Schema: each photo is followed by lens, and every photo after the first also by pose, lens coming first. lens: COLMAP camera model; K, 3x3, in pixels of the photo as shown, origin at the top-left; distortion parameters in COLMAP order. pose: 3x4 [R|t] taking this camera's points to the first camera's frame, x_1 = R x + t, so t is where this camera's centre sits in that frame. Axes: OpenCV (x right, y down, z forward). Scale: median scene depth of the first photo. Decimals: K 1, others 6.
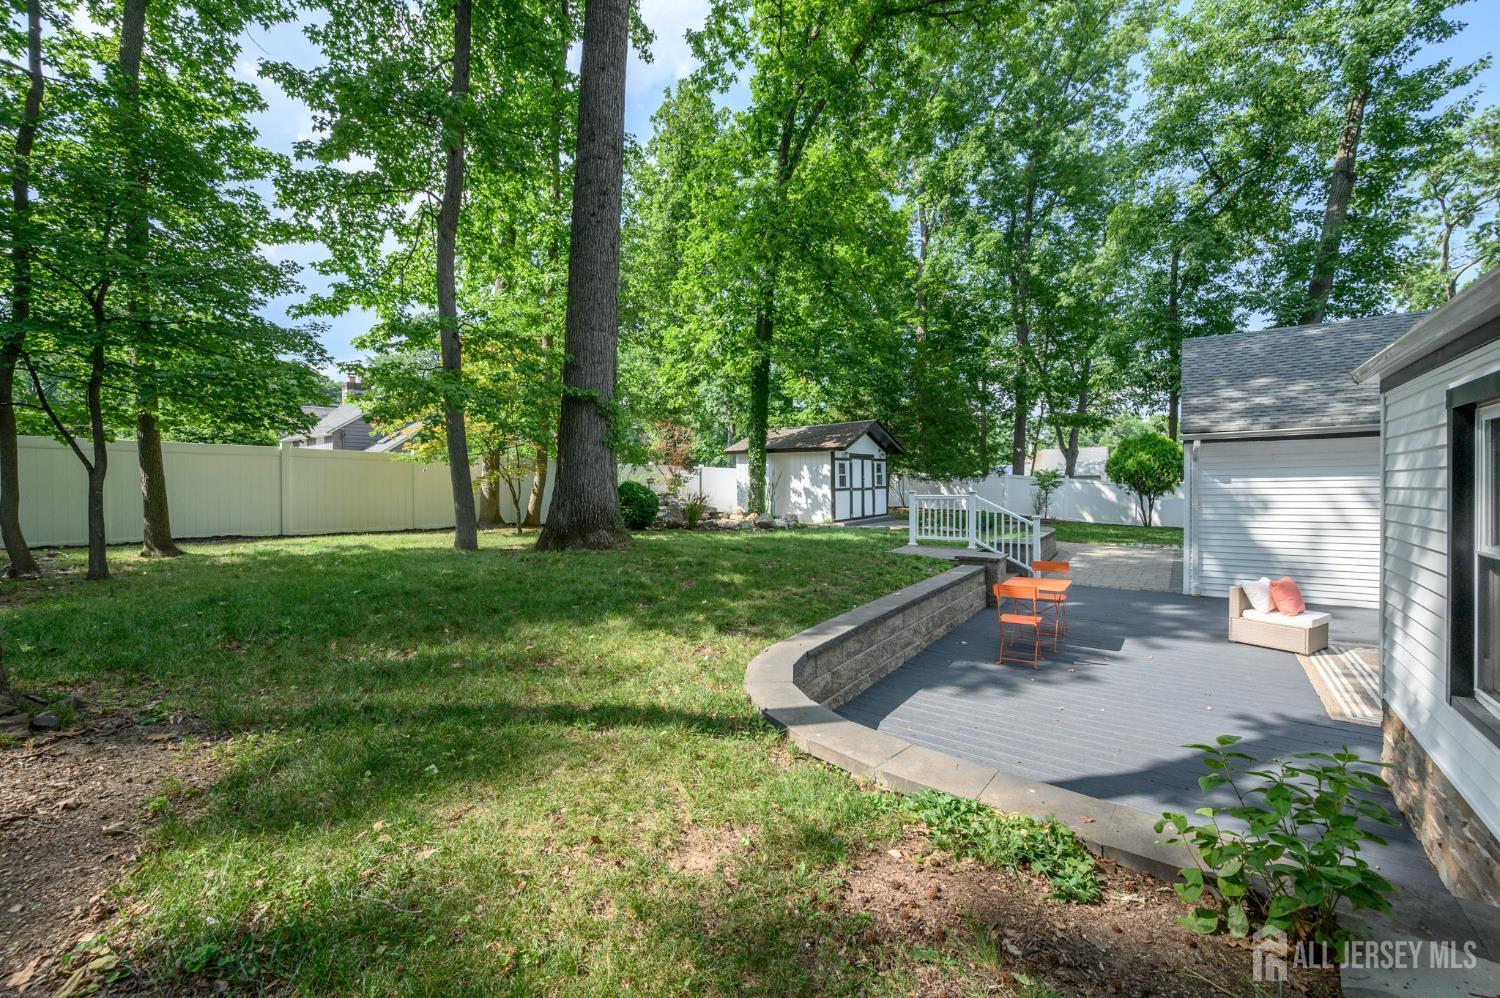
lens RADIAL K [[591.2, 0, 747.5], [0, 591.2, 492.1], [0, 0, 1]] dist [-0.001125, 0.000422]
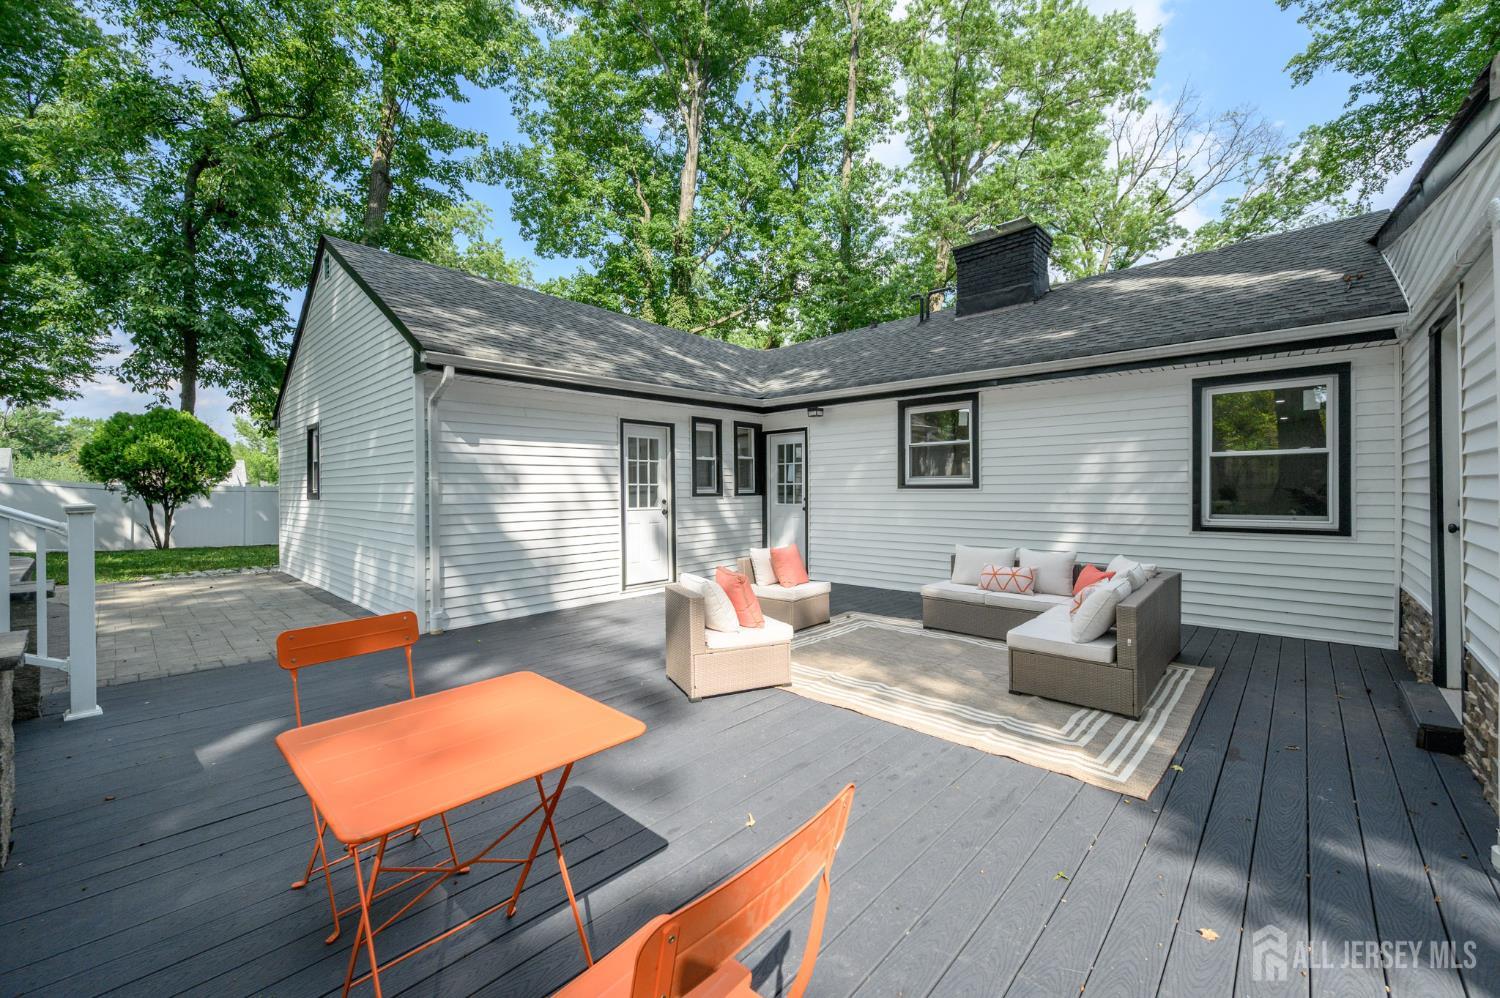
lens RADIAL K [[591.2, 0, 747.5], [0, 591.2, 492.1], [0, 0, 1]] dist [-0.001125, 0.000422]
pose [[0.110057, 0.016358, 0.993791, 0.102350], [0.024947, 0.999504, -0.019215, 0.026672], [-0.993612, 0.026906, 0.109594, 0.307051]]
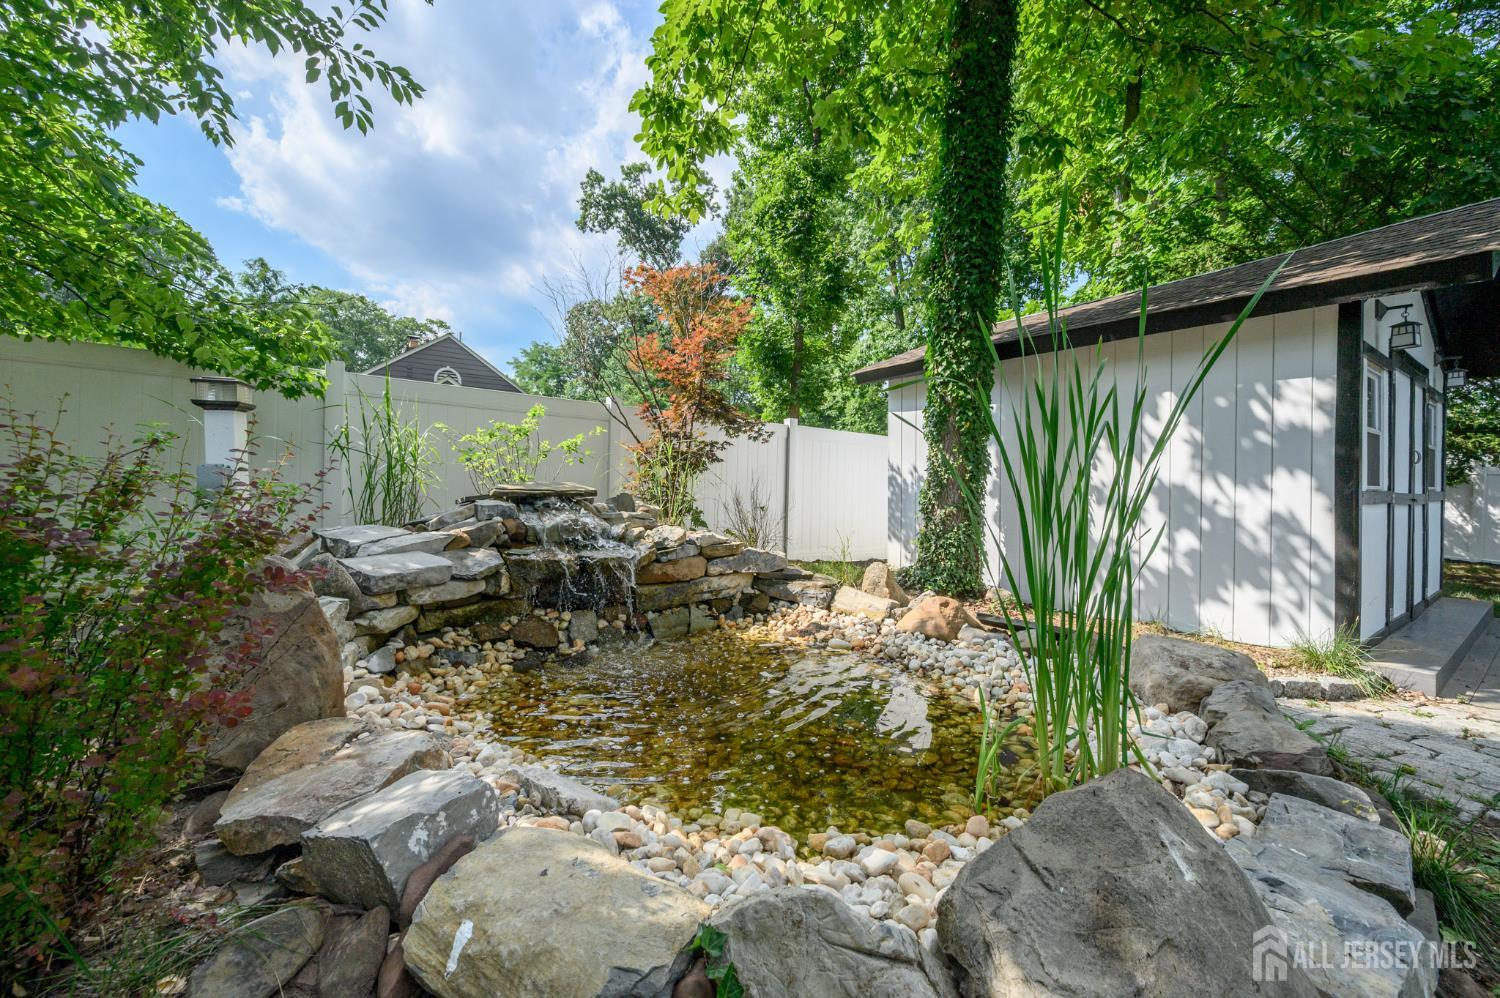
lens RADIAL K [[591.2, 0, 747.5], [0, 591.2, 492.1], [0, 0, 1]] dist [-0.001125, 0.000422]
pose [[0.953694, 0.026759, -0.299586, 0.006783], [-0.030968, 0.999477, -0.009311, 0.002883], [0.299181, 0.018157, 0.954024, 0.711586]]
